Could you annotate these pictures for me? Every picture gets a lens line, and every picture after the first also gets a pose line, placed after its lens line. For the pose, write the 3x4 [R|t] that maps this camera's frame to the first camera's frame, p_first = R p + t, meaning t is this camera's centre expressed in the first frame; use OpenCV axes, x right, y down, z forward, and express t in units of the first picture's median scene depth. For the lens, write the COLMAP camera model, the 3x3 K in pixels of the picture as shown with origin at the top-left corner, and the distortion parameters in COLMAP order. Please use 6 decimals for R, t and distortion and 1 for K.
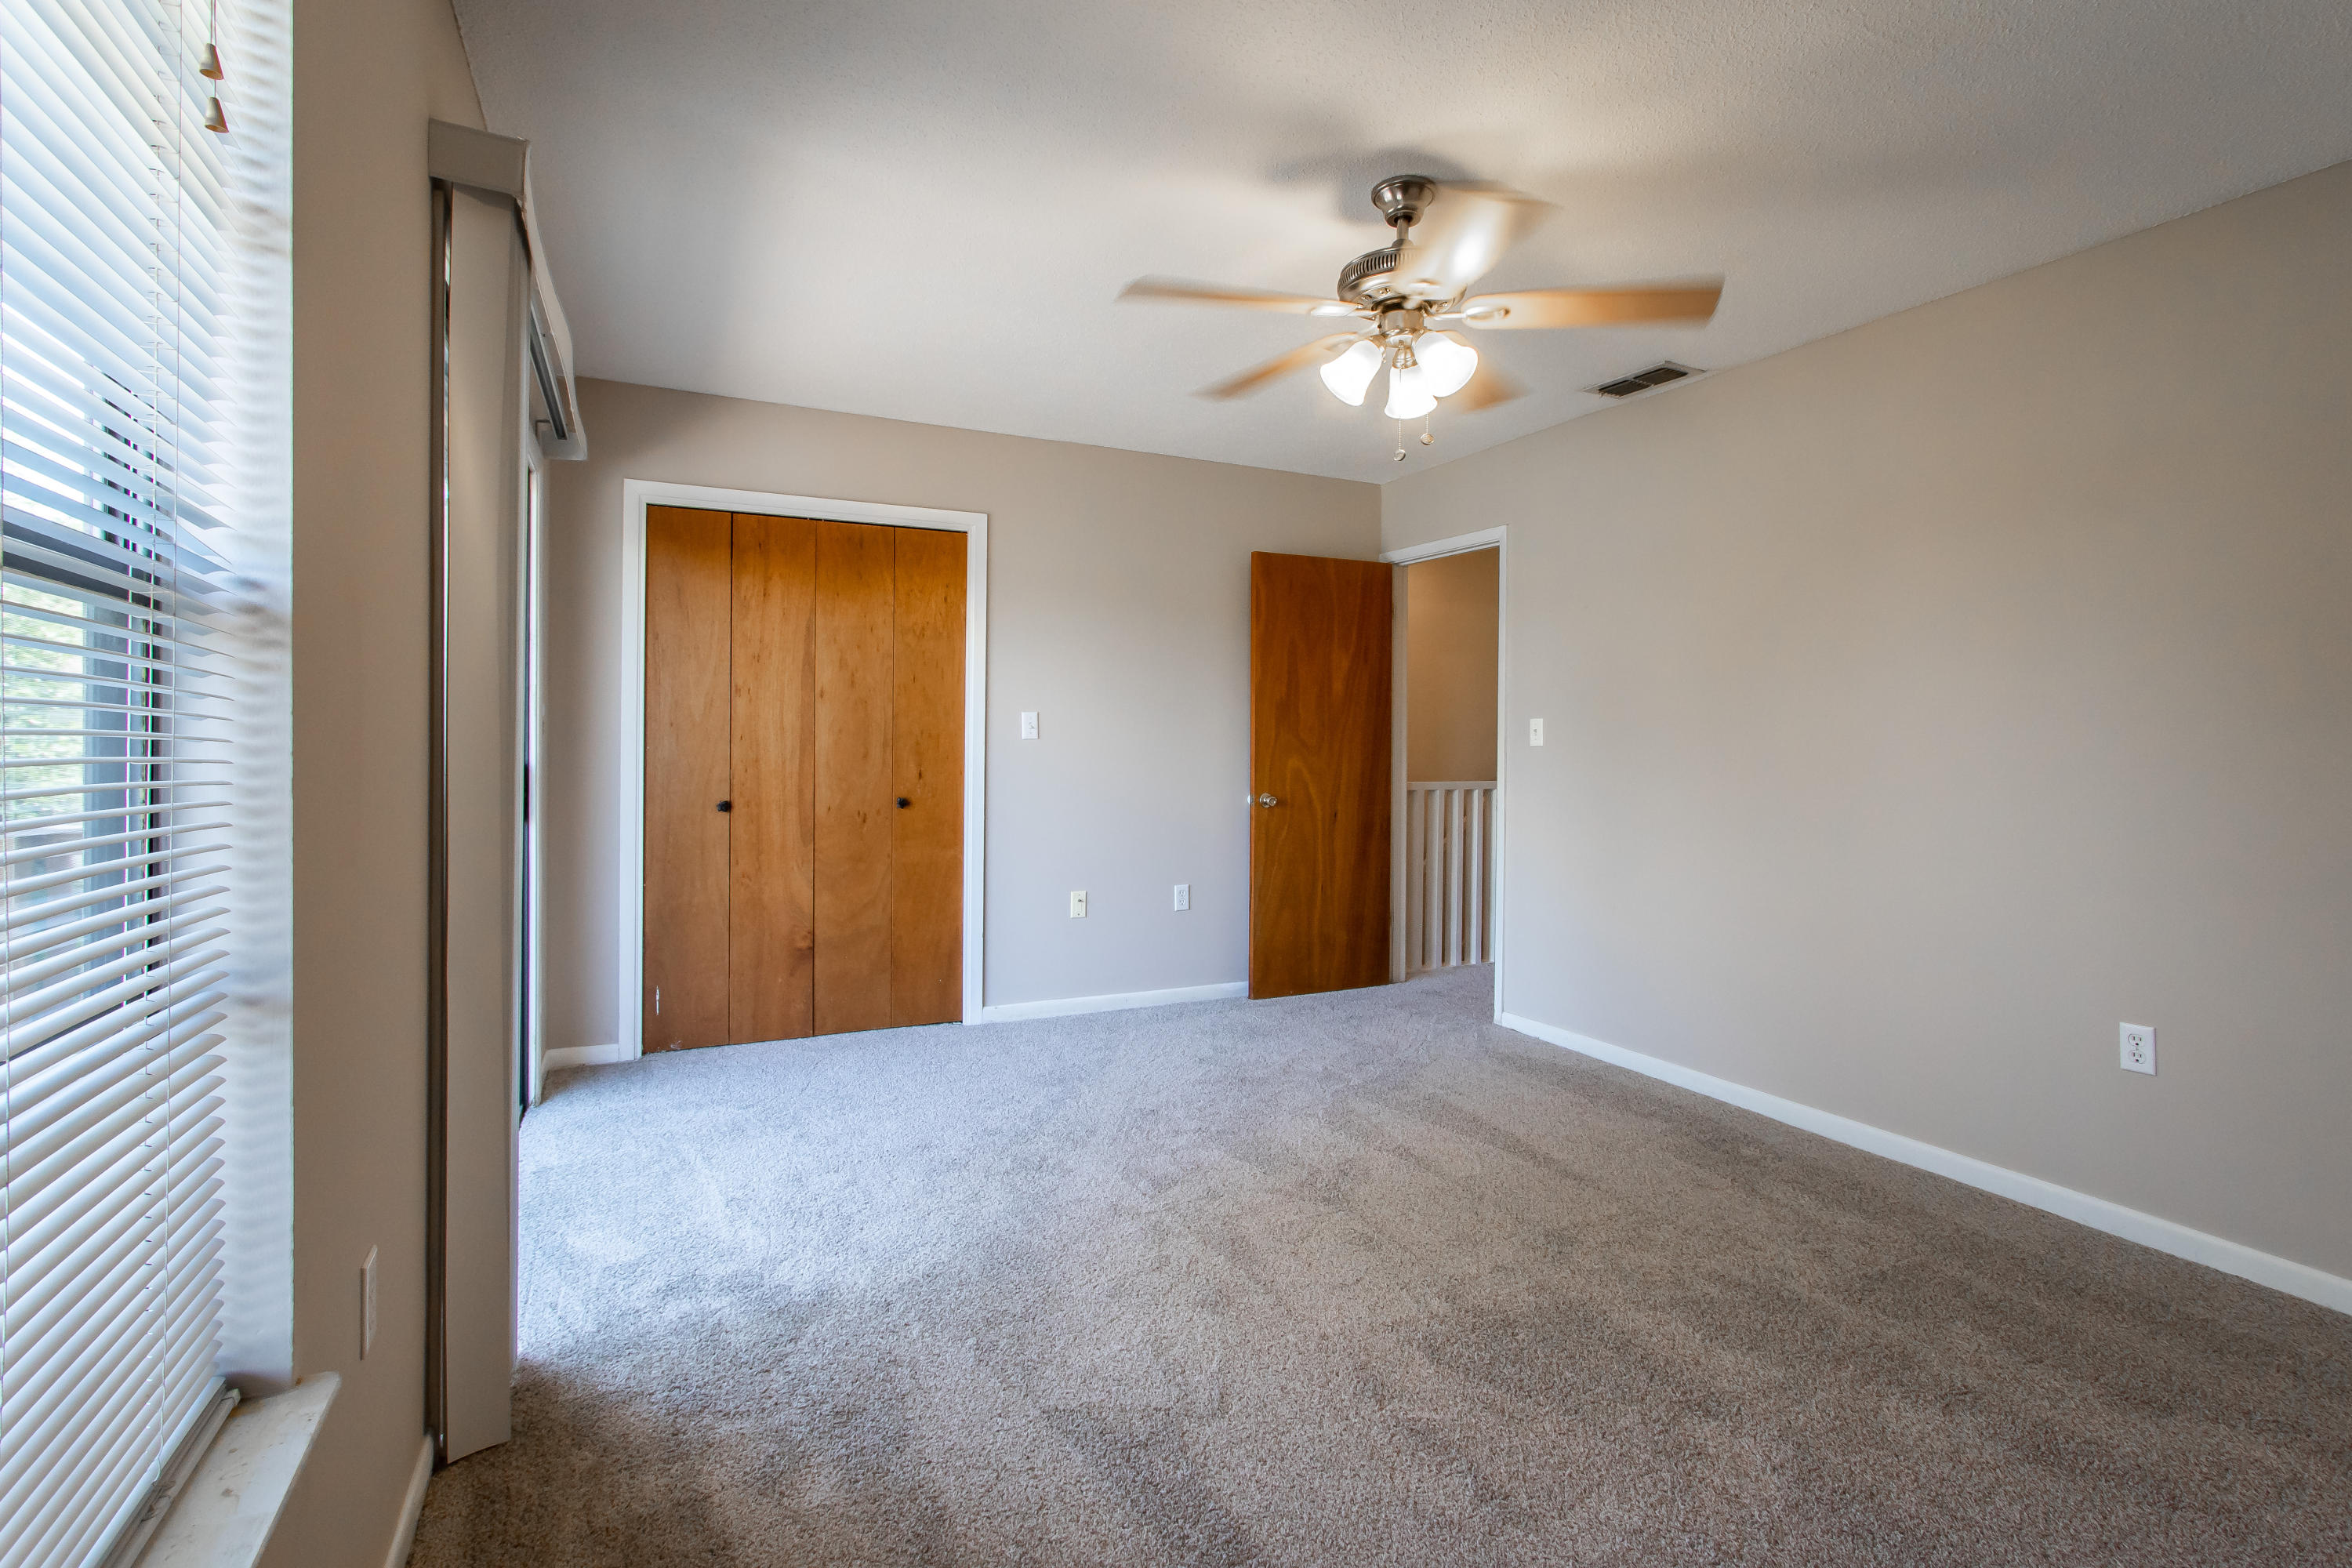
lens RADIAL K [[1108.4, 0, 1171.4], [0, 1108.4, 746.6], [0, 0, 1]] dist [-0.002302, 0.003843]
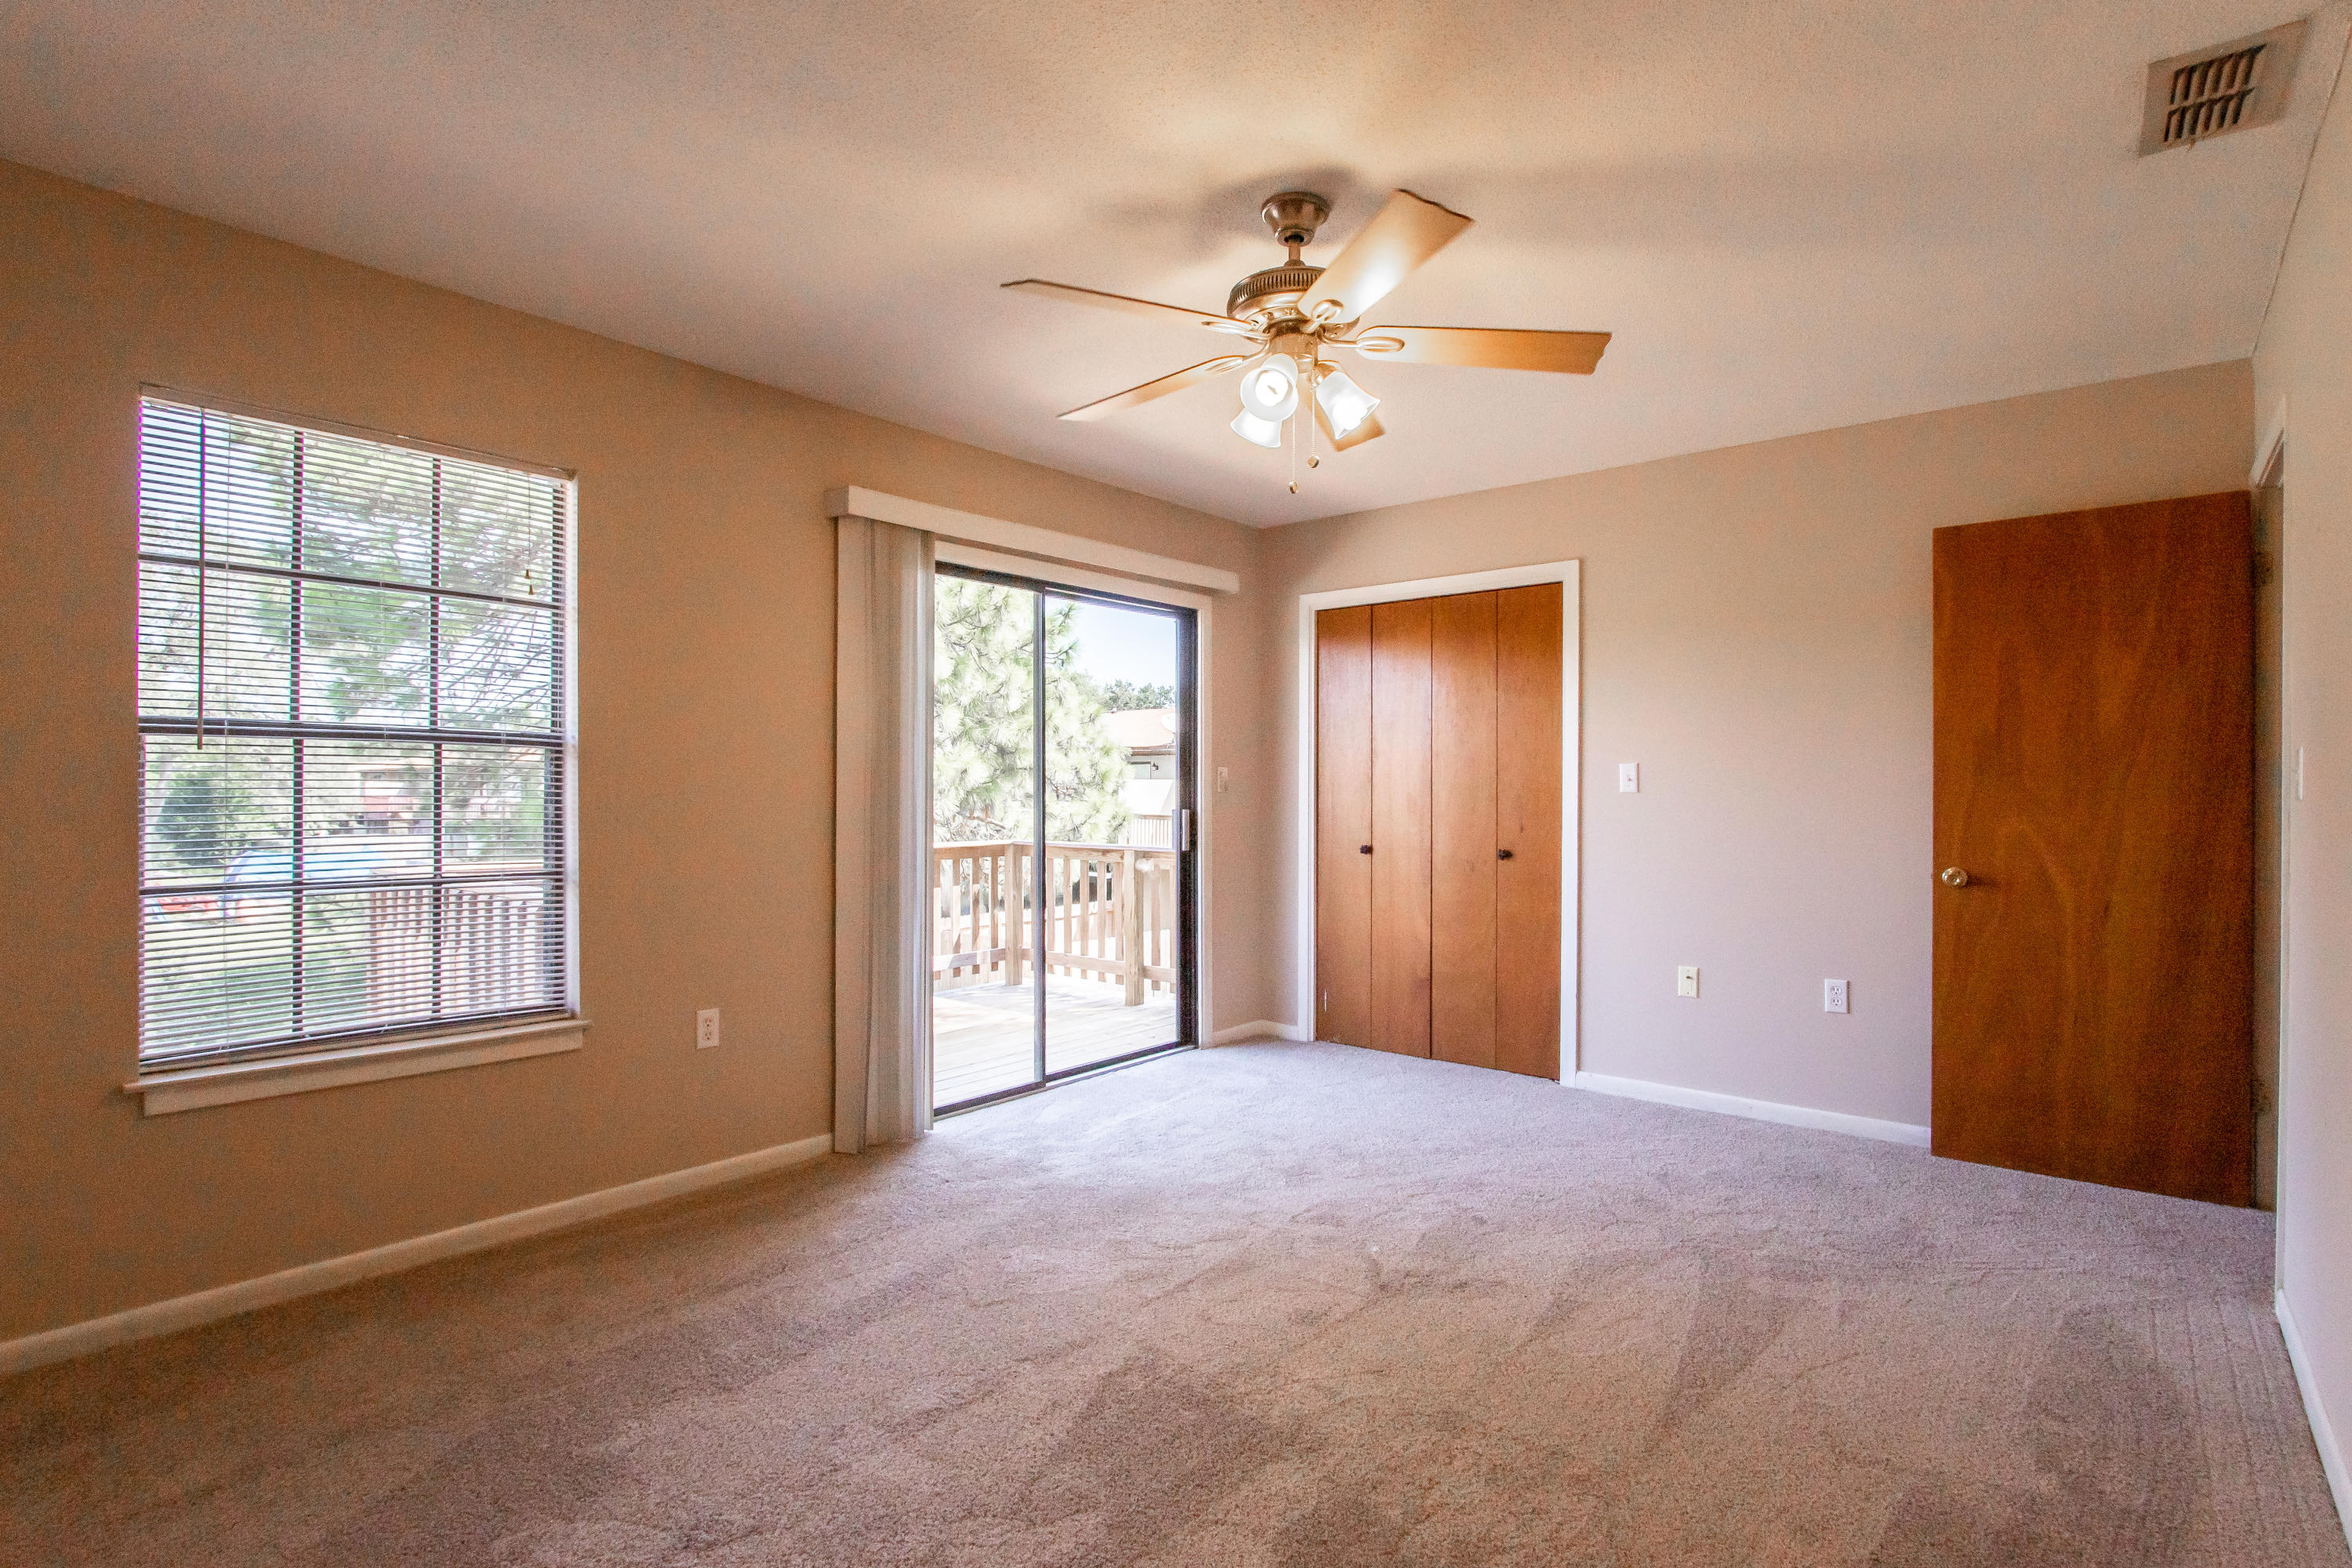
lens RADIAL K [[1103.8, 0, 1172.0], [0, 1103.8, 791.3], [0, 0, 1]] dist [-0.006875, 0.001685]
pose [[0.418647, -0.007780, -0.908116, 0.698525], [-0.004333, 0.999935, -0.010565, 0.004544], [0.908139, 0.008357, 0.418586, 0.349723]]
